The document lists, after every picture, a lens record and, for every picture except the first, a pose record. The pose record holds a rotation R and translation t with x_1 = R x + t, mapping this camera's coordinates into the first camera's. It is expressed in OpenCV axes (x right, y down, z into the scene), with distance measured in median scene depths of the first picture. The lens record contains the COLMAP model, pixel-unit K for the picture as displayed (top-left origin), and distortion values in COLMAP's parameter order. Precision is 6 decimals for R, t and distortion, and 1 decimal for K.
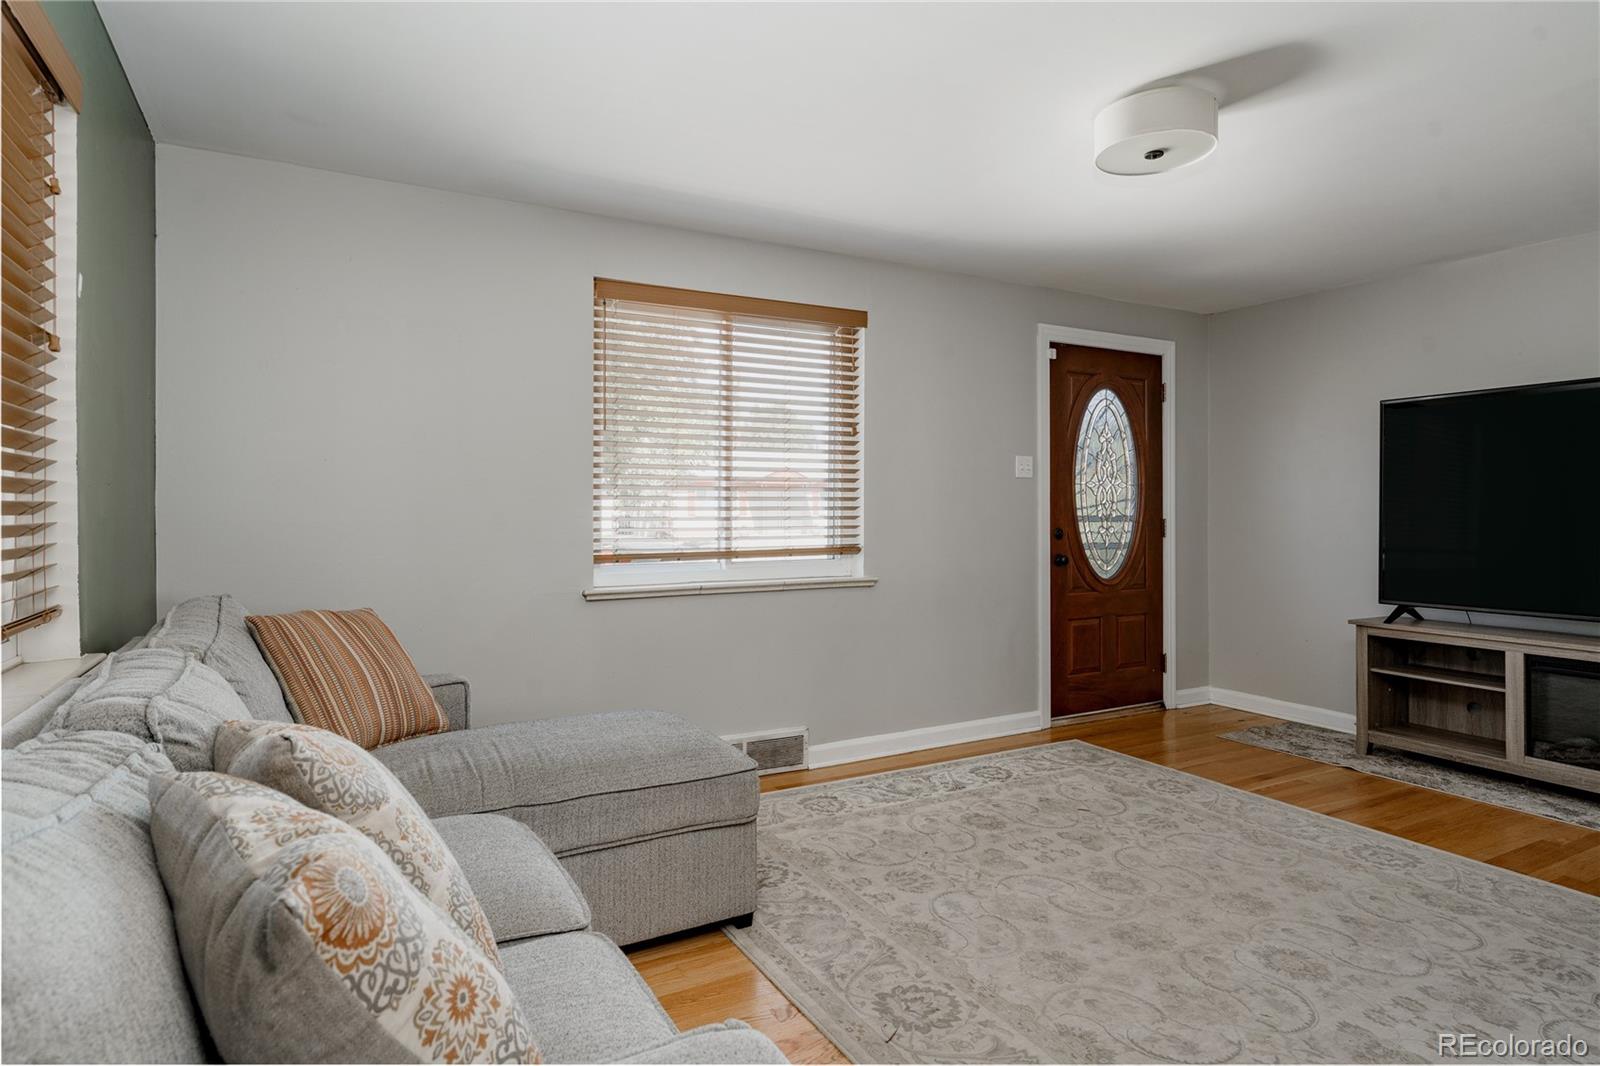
lens RADIAL K [[869.2, 0, 806.5], [0, 869.2, 500.6], [0, 0, 1]] dist [0.008488, 0.001477]
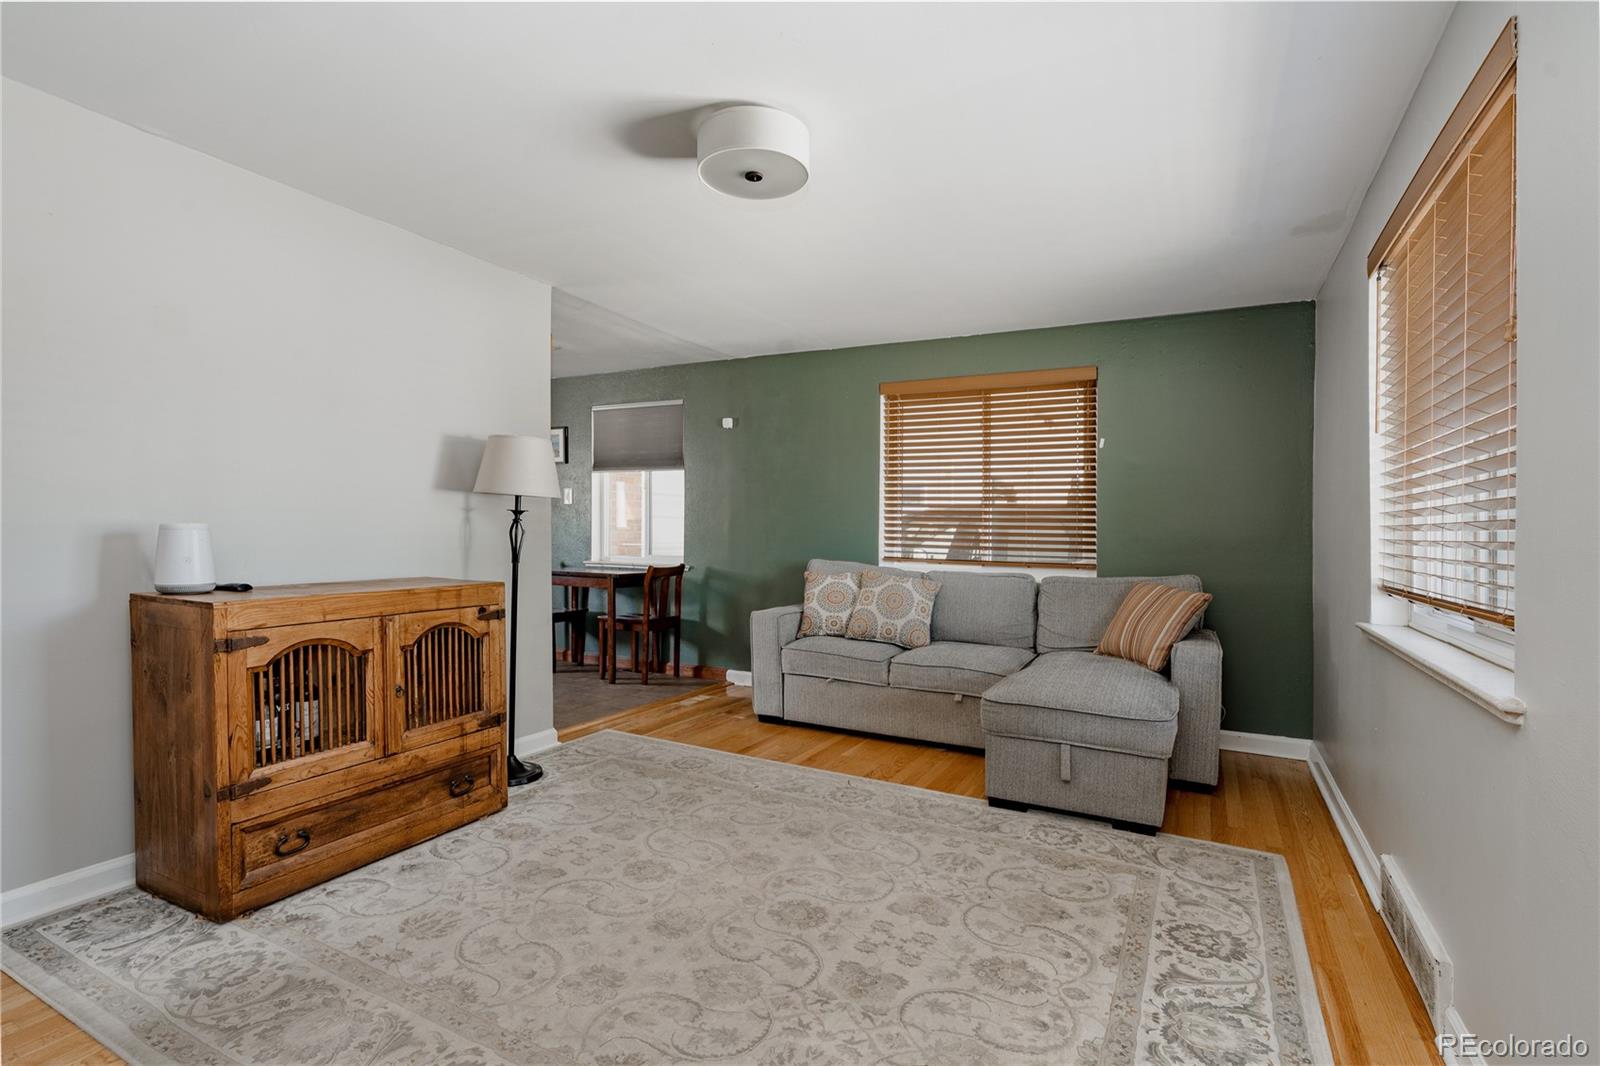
lens RADIAL K [[782.3, 0, 790.5], [0, 782.3, 536.5], [0, 0, 1]] dist [0.002745, 0.001170]
pose [[-0.853811, -0.007363, -0.520531, 0.512528], [-0.008020, 0.999967, -0.000989, 0.019457], [0.520522, 0.003330, -0.853842, 1.092908]]
